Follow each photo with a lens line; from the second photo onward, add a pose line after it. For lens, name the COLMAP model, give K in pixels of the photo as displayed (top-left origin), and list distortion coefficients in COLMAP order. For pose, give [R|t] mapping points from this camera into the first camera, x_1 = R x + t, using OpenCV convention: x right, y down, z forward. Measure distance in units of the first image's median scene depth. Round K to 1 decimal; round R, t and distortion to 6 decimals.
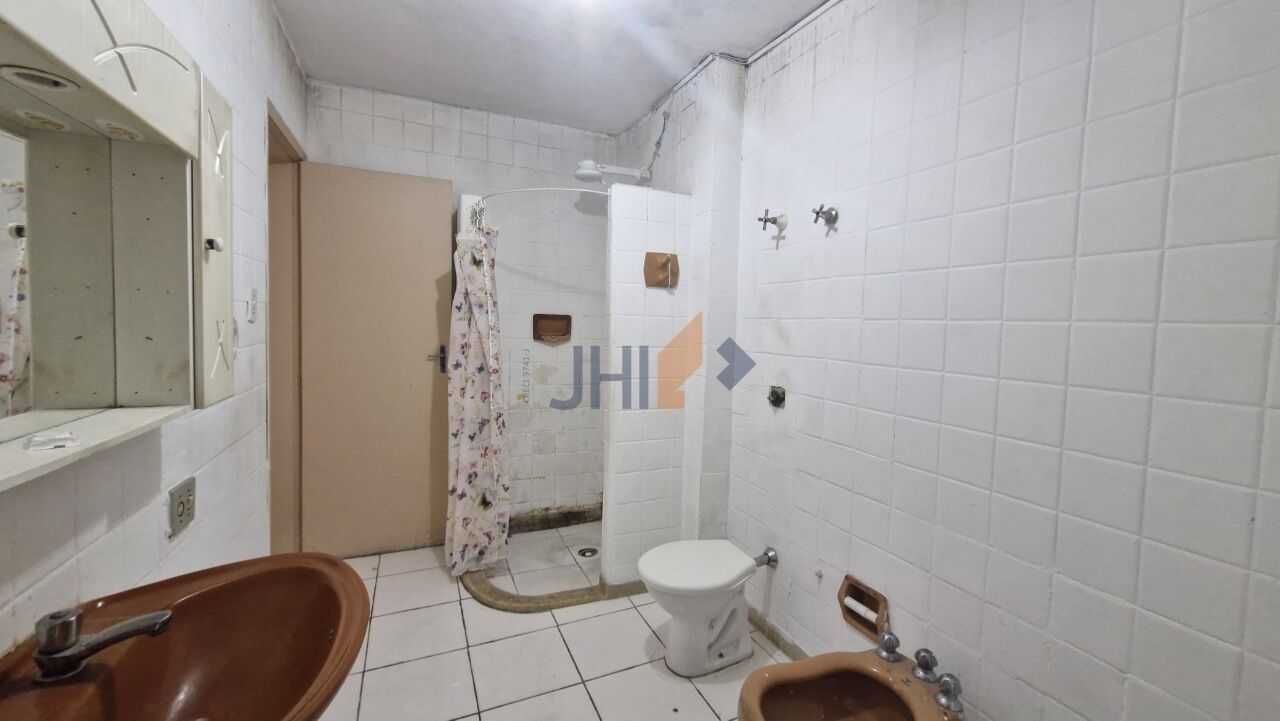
lens RADIAL K [[504.3, 0, 648.3], [0, 504.3, 346.9], [0, 0, 1]] dist [0.004886, 0.001234]
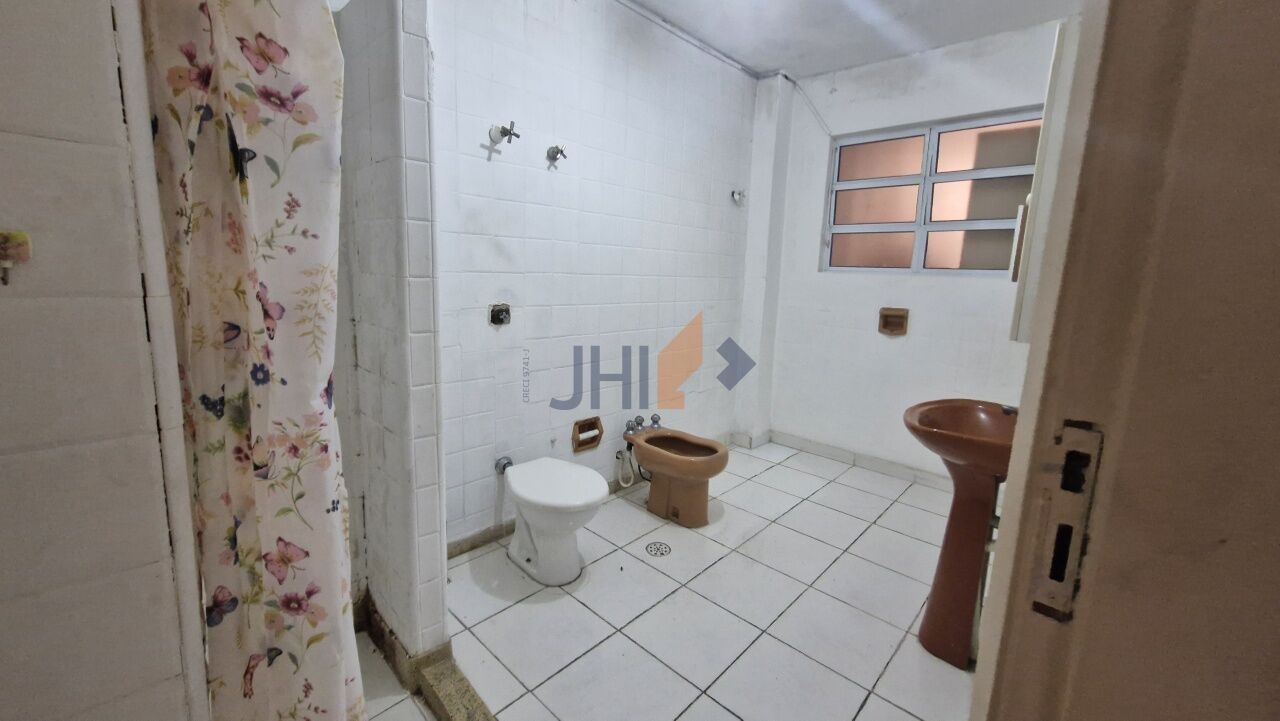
lens RADIAL K [[504.3, 0, 639.5], [0, 504.3, 349.3], [0, 0, 1]] dist [0.004886, 0.001234]
pose [[-0.360682, -0.187542, 0.913639, -0.816406], [-0.000917, 0.979646, 0.200729, -0.037898], [-0.932688, 0.071562, -0.353513, 1.136633]]
